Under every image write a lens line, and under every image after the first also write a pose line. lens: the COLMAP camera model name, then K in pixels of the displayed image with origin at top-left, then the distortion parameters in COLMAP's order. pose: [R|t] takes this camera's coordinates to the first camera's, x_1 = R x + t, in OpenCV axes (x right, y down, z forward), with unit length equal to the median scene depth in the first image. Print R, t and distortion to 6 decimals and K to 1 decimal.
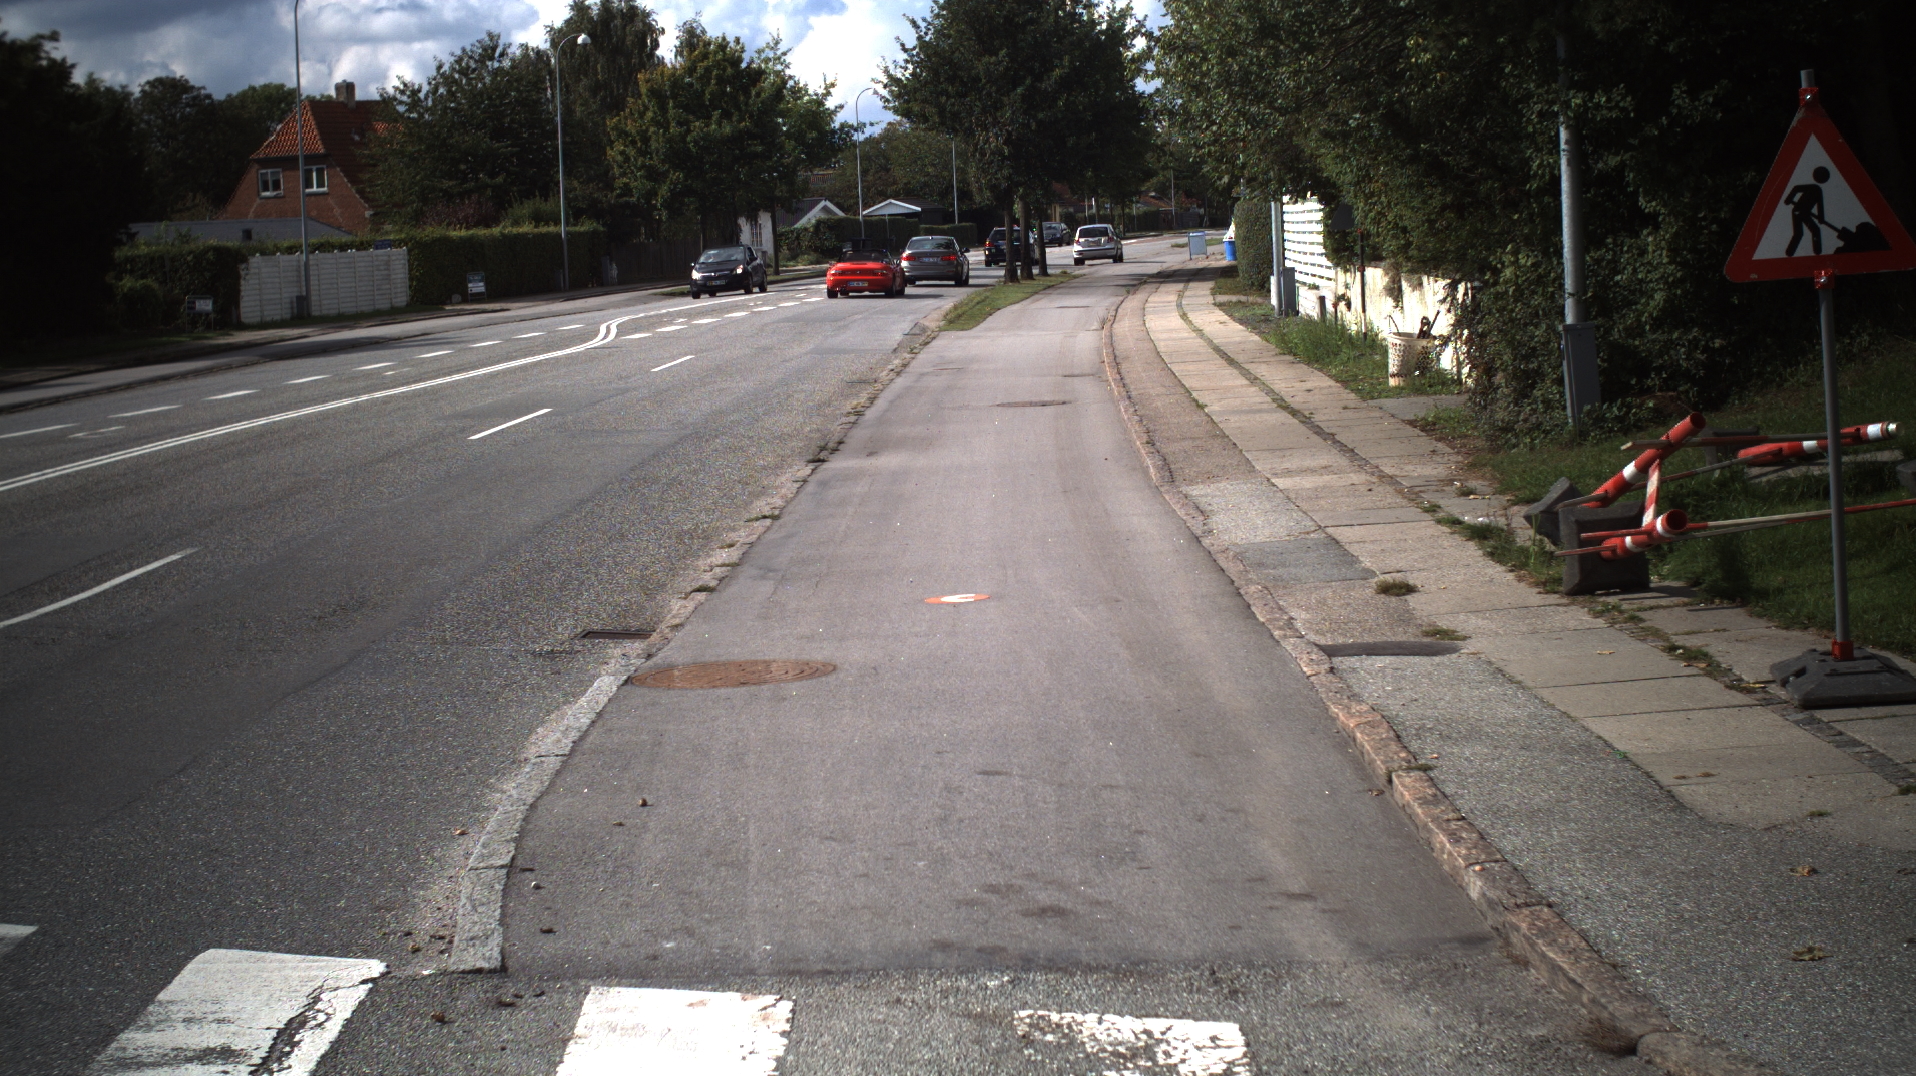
lens RADIAL K [[3645.4, 0, 958.0], [0, 3645.4, 538.0], [0, 0, 1]] dist [-0.266485, 0.409928]
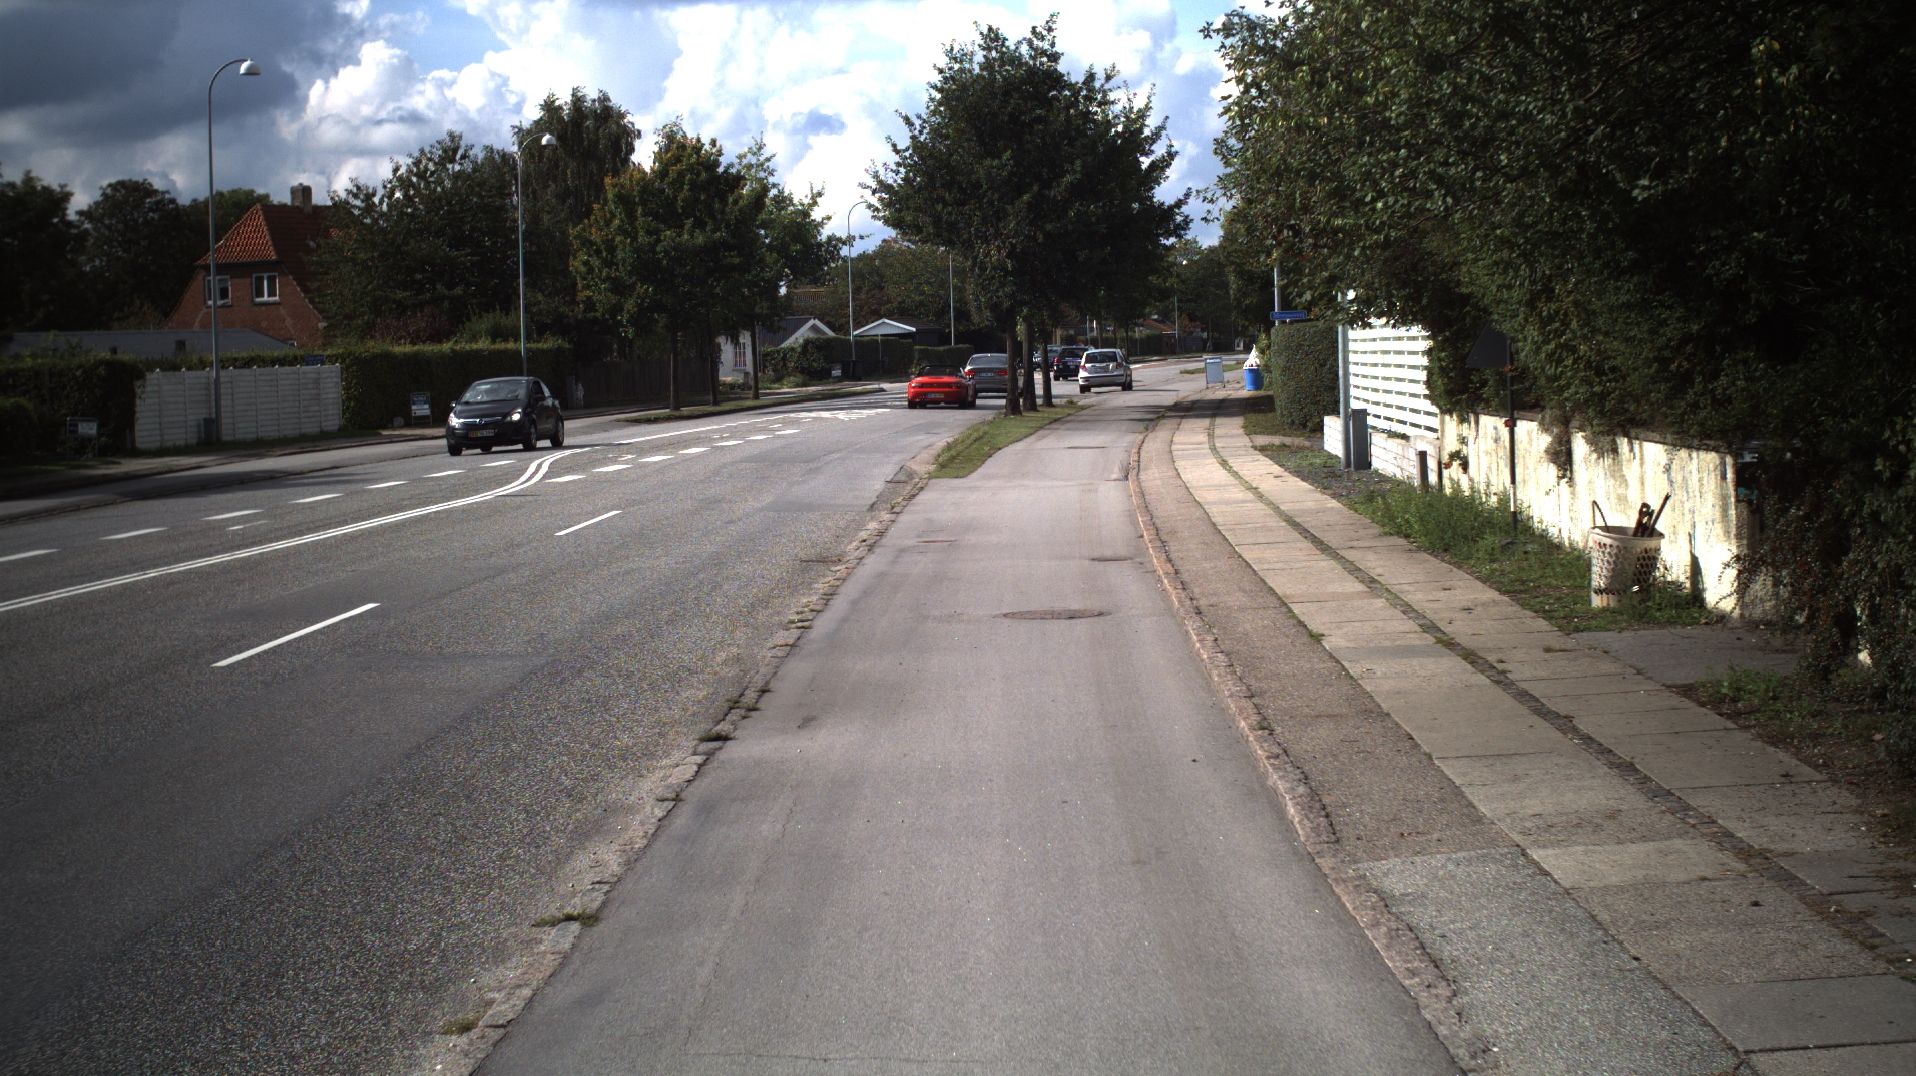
lens RADIAL K [[3645.4, 0, 958.0], [0, 3645.4, 538.0], [0, 0, 1]] dist [-0.266485, 0.409928]
pose [[0.999910, 0.013350, 0.001578, 0.000261], [-0.013291, 0.999364, -0.033091, -0.010166], [-0.002018, 0.033067, 0.999451, 0.110266]]
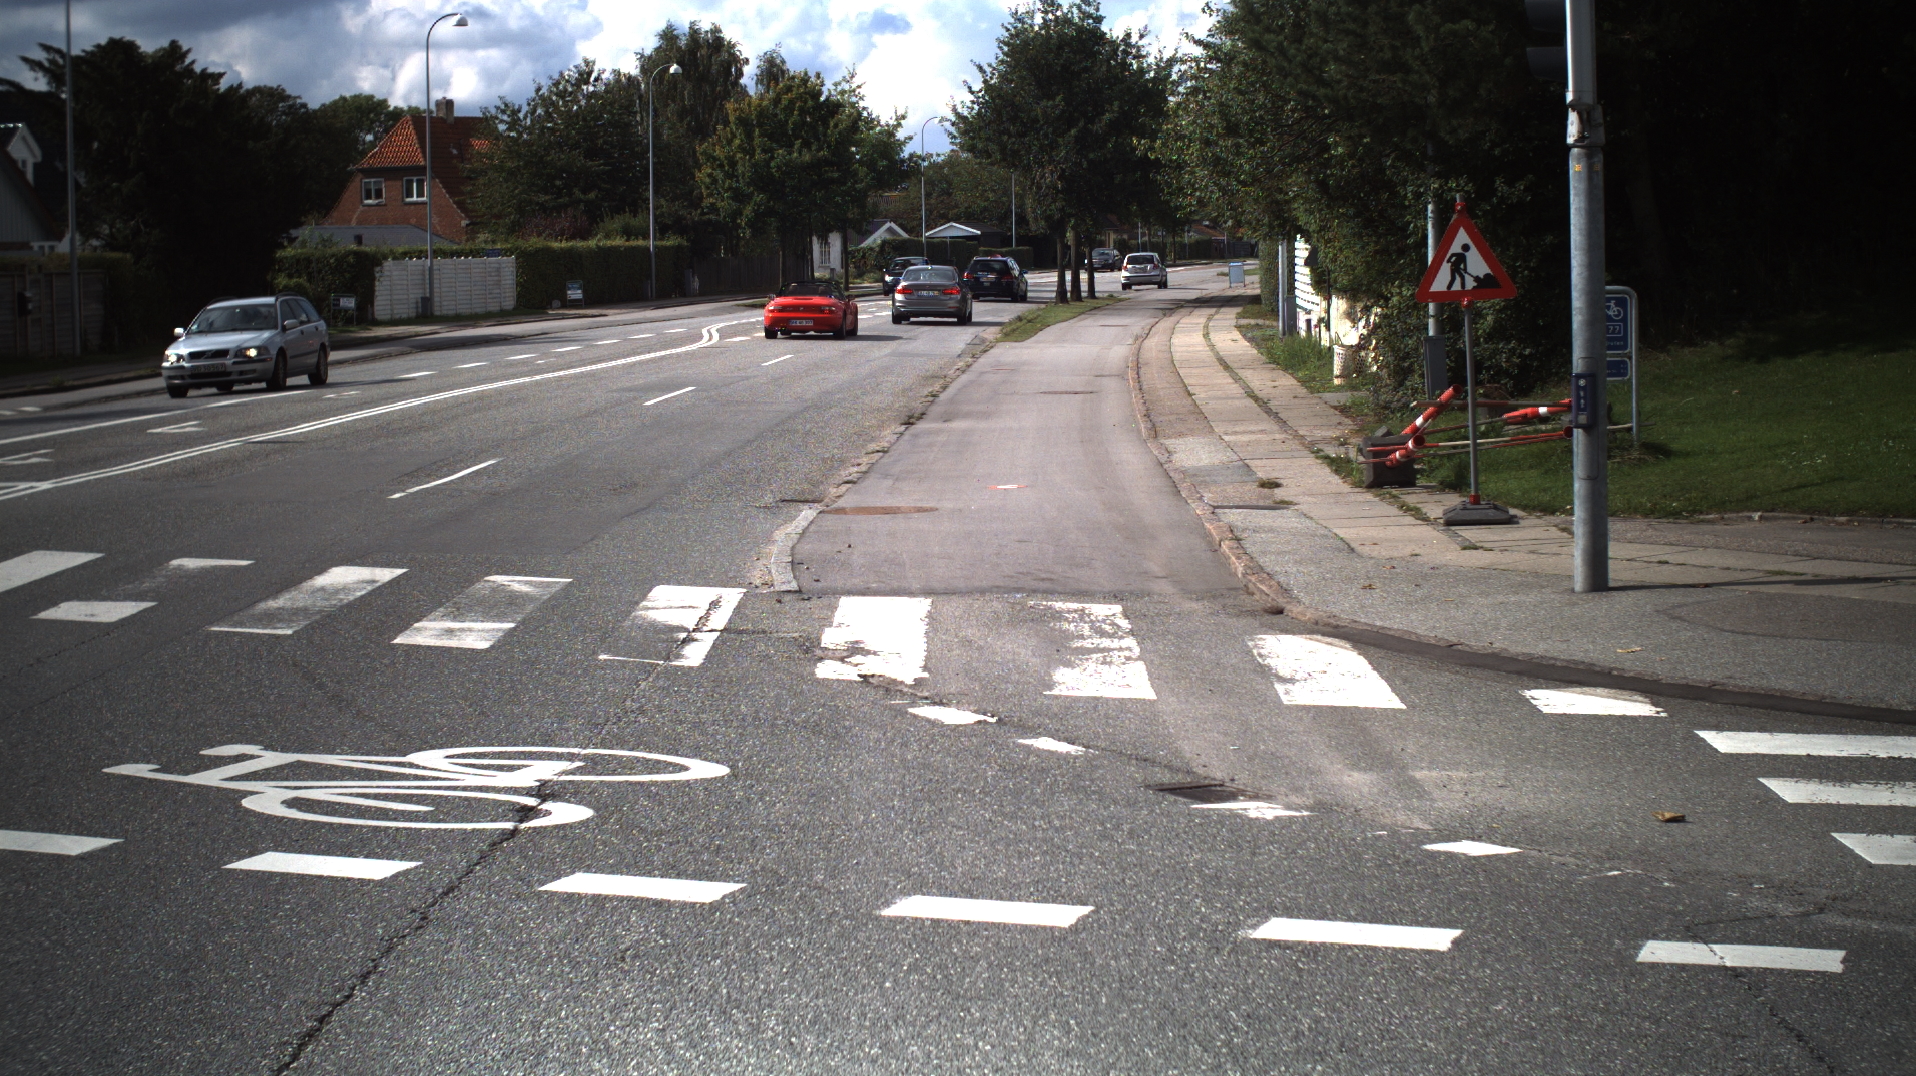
lens RADIAL K [[3645.4, 0, 958.0], [0, 3645.4, 538.0], [0, 0, 1]] dist [-0.266485, 0.409928]
pose [[0.999504, 0.028448, -0.013533, 0.000113], [-0.028526, 0.999577, -0.005639, 0.008535], [0.013367, 0.006022, 0.999893, -0.110798]]
